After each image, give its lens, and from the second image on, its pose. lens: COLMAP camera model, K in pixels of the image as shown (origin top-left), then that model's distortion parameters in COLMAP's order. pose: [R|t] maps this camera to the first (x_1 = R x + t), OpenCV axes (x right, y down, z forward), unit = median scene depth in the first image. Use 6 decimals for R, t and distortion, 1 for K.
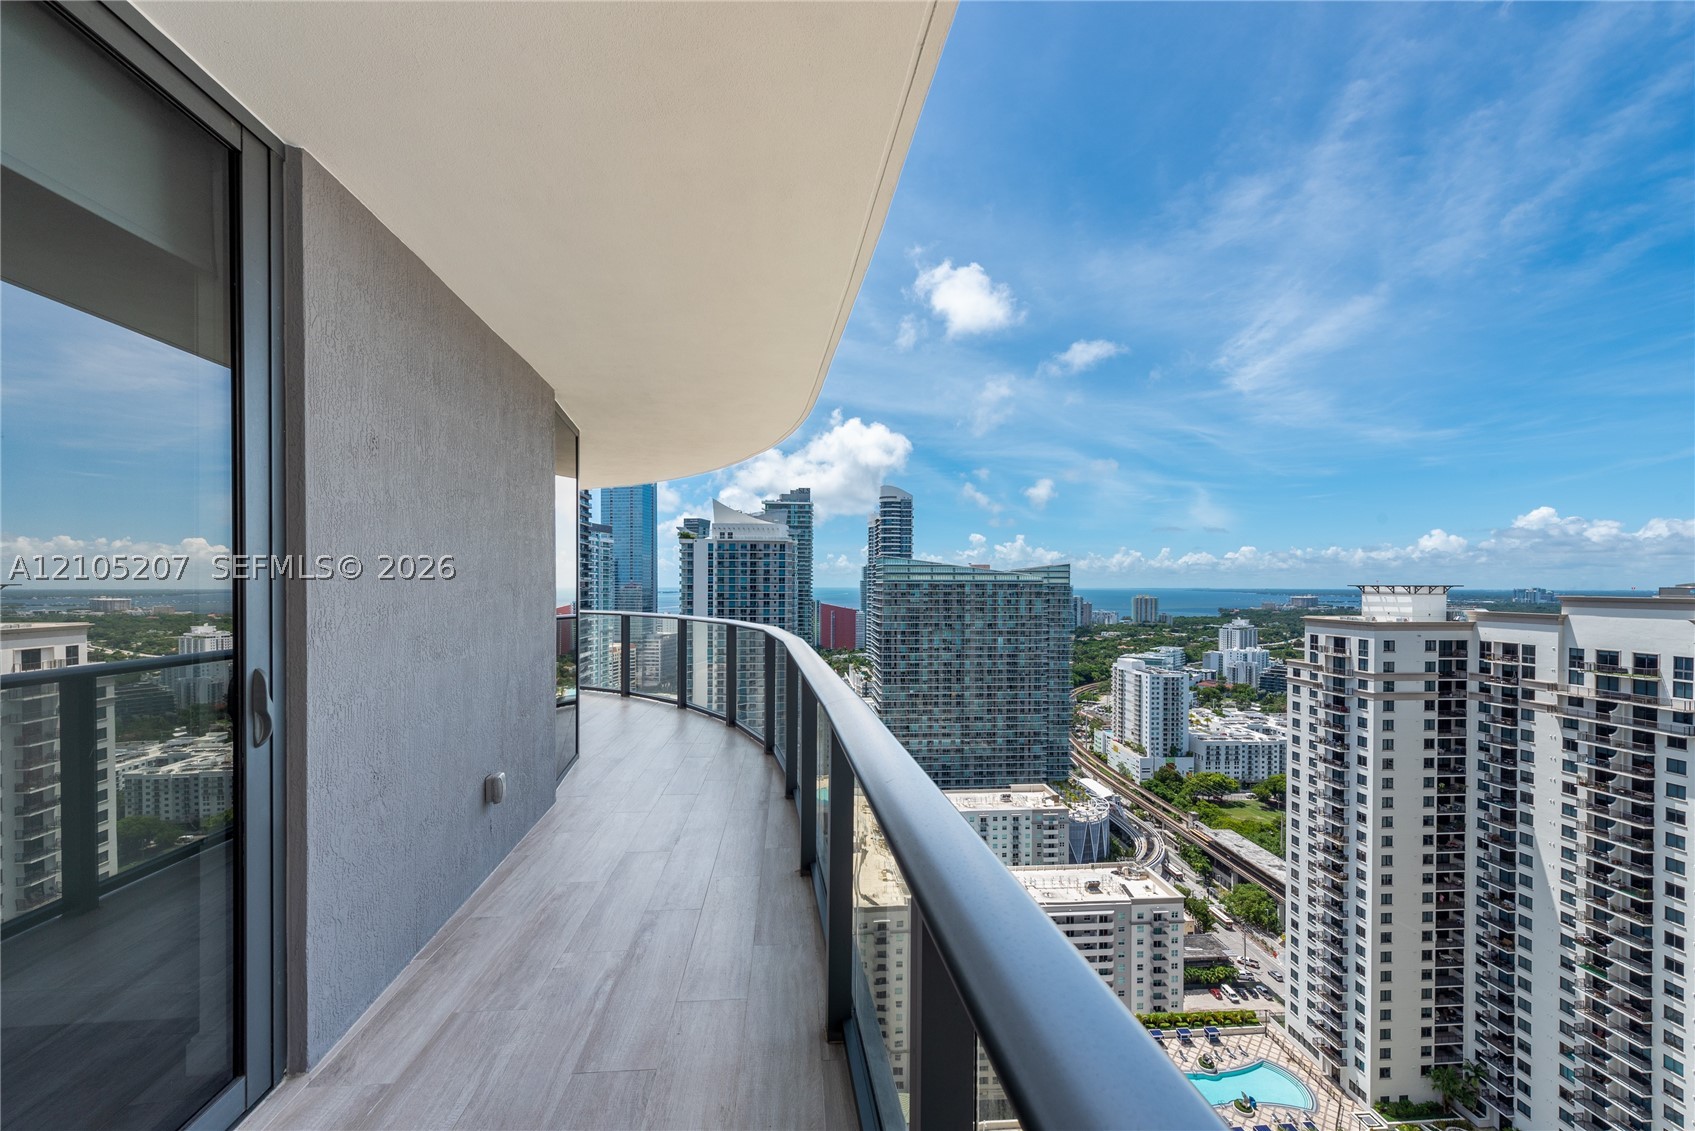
lens RADIAL K [[667.8, 0, 858.0], [0, 667.8, 569.0], [0, 0, 1]] dist [0.017970, -0.004758]
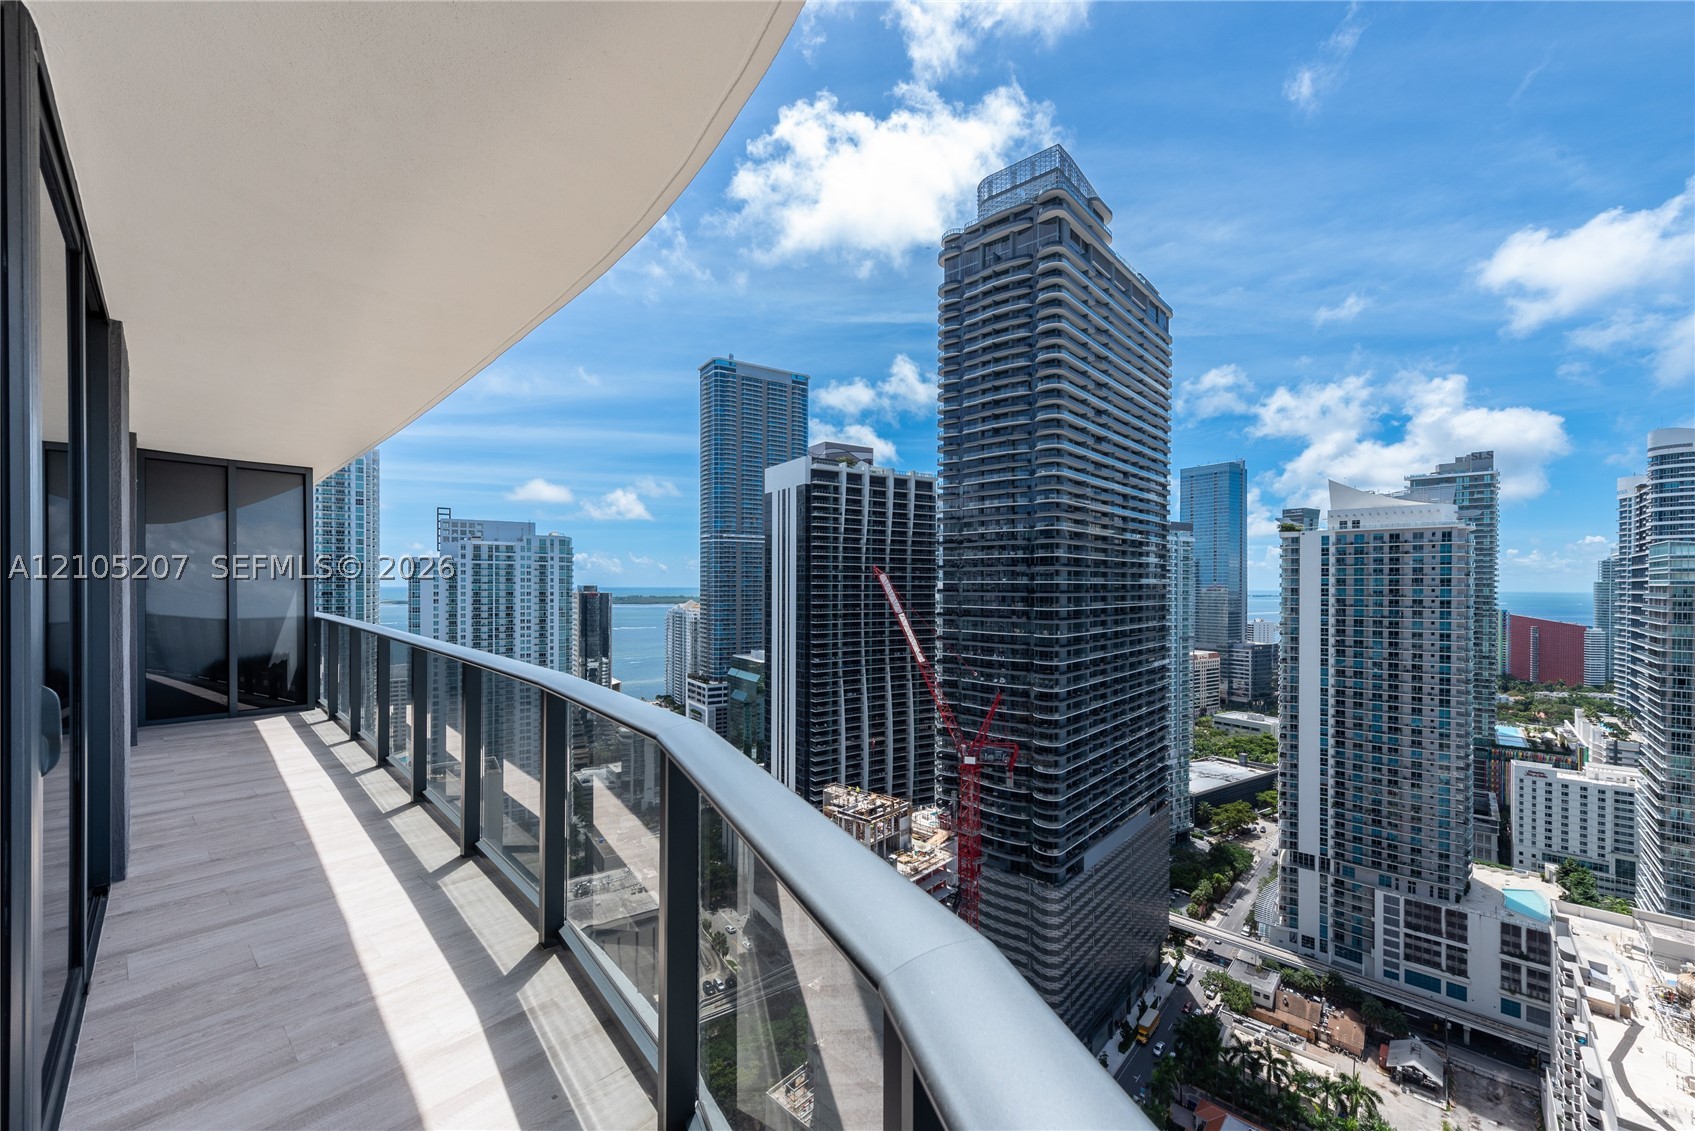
lens RADIAL K [[667.8, 0, 847.5], [0, 667.8, 588.2], [0, 0, 1]] dist [0.017970, -0.004758]
pose [[0.677462, 0.001849, -0.735555, -0.026750], [0.015733, 0.999732, 0.017003, 0.002141], [0.735389, -0.023091, 0.677251, 0.069011]]
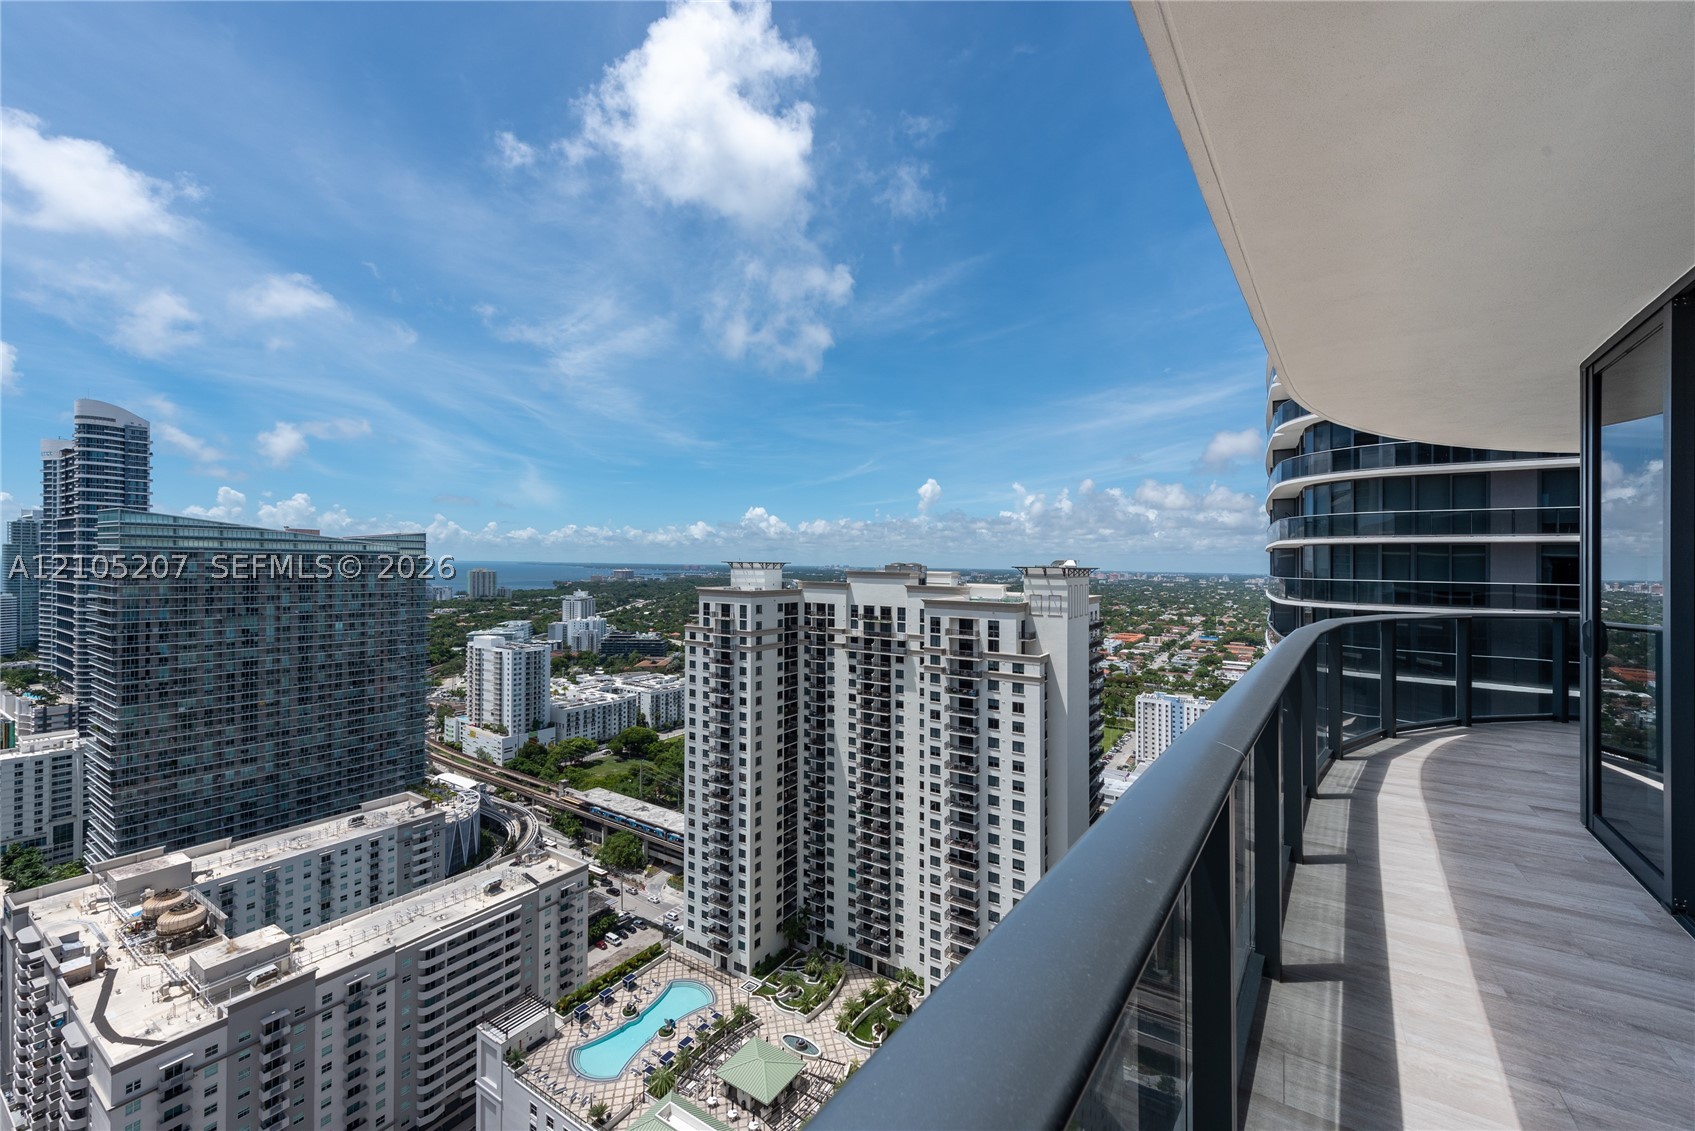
lens RADIAL K [[667.8, 0, 846.7], [0, 667.8, 555.4], [0, 0, 1]] dist [0.017970, -0.004758]
pose [[0.615167, 0.016610, 0.788222, -0.087664], [-0.032208, 0.999473, 0.004075, 0.001941], [-0.787739, -0.027894, 0.615377, 0.073852]]
